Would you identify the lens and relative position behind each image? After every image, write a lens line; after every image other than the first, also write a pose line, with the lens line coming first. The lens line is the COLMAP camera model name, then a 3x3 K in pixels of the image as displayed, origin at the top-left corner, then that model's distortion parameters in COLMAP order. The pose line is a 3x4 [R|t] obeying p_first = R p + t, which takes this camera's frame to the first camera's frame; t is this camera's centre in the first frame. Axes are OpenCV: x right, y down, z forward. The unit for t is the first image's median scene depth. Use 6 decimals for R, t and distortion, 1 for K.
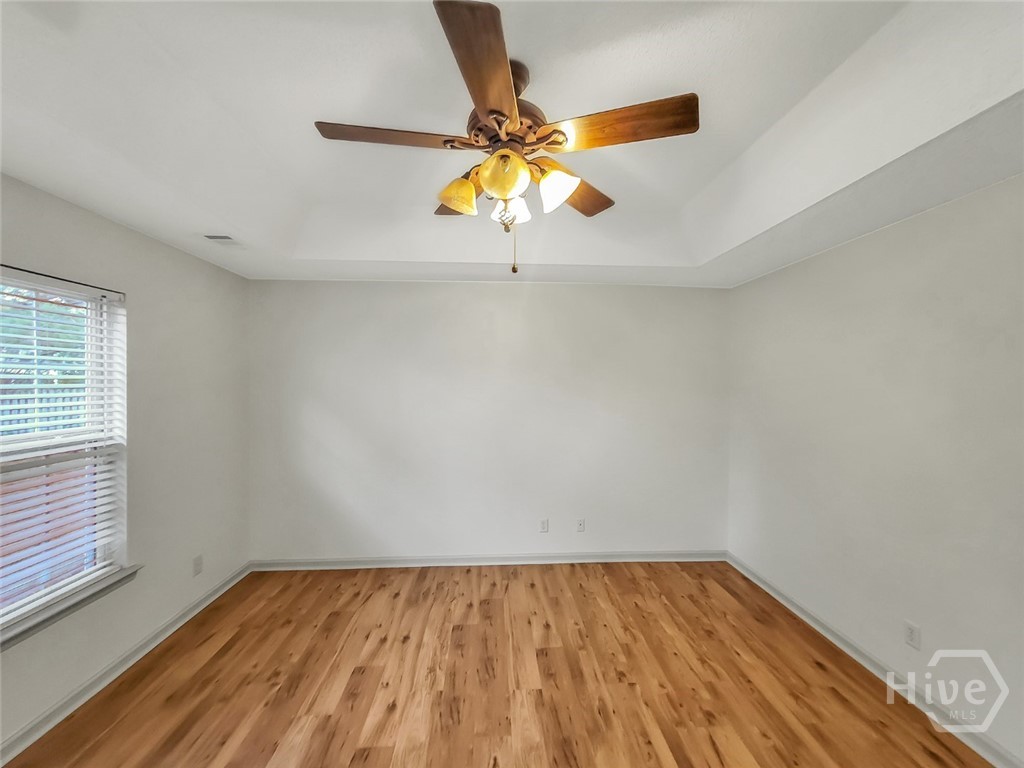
lens RADIAL K [[443.9, 0, 509.5], [0, 443.9, 374.1], [0, 0, 1]] dist [-0.012134, 0.008966]
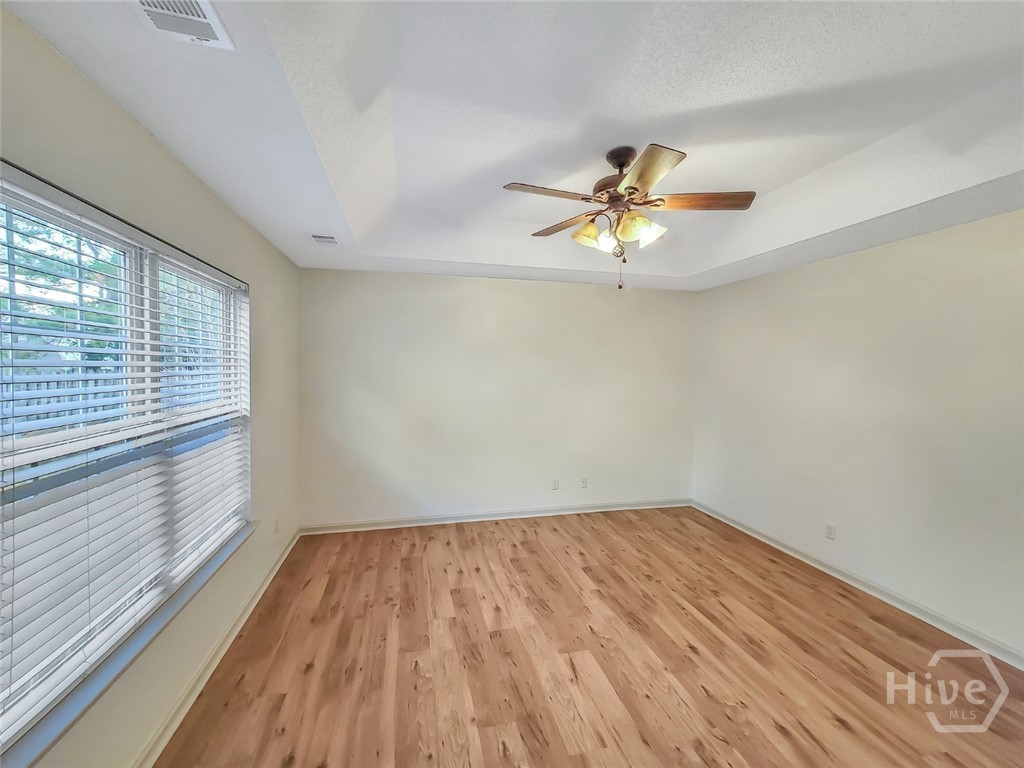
lens RADIAL K [[456.3, 0, 505.8], [0, 456.3, 371.8], [0, 0, 1]] dist [-0.002767, -0.000297]
pose [[0.982318, 0.005525, 0.187139, -0.404819], [-0.010840, 0.999566, 0.027387, 0.004305], [-0.186907, -0.028931, 0.981952, -0.264145]]
